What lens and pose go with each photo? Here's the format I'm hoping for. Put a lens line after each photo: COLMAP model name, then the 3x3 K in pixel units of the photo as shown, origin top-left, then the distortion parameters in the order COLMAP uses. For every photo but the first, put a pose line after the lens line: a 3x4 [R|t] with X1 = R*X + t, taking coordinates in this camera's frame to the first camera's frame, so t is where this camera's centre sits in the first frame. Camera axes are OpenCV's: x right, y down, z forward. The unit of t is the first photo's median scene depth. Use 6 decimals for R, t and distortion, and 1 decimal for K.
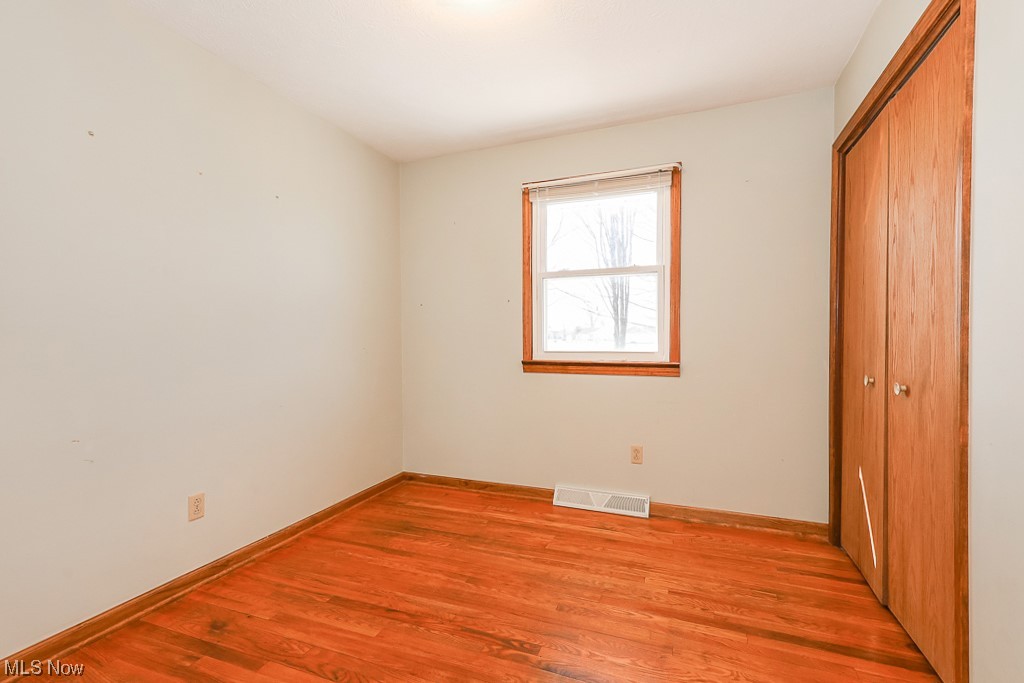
lens RADIAL K [[467.8, 0, 515.7], [0, 467.8, 342.3], [0, 0, 1]] dist [-0.002968, 0.000274]
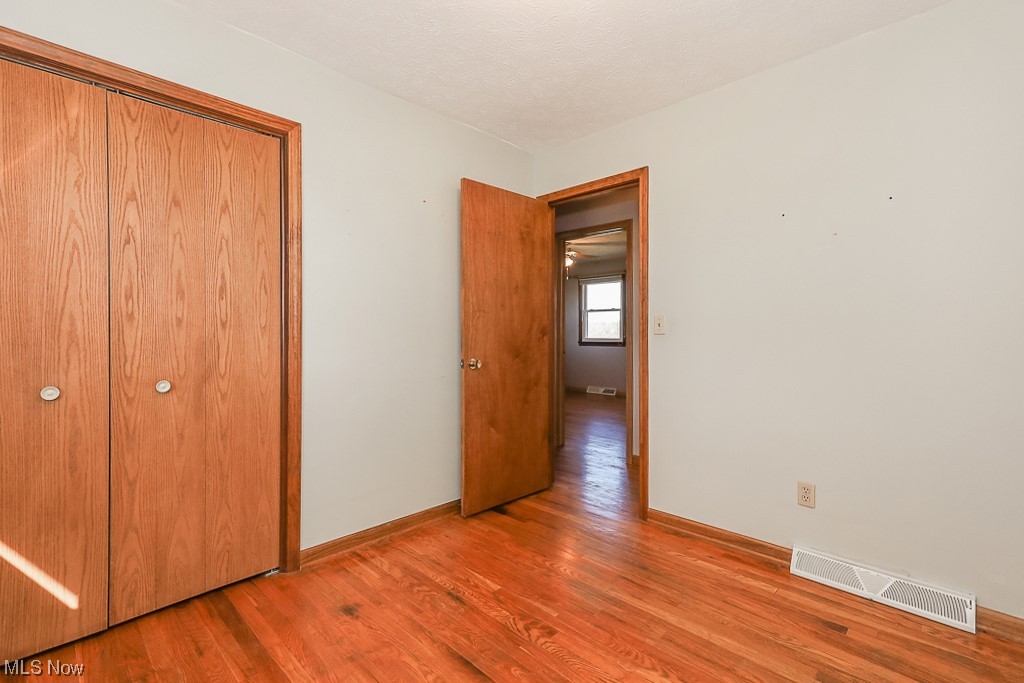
lens RADIAL K [[467.8, 0, 512.1], [0, 467.8, 339.2], [0, 0, 1]] dist [-0.002968, 0.000274]
pose [[0.915105, 0.001178, -0.403213, 0.799665], [-0.001851, 0.999997, -0.001279, 0.029116], [0.403210, 0.001917, 0.915105, -1.775242]]
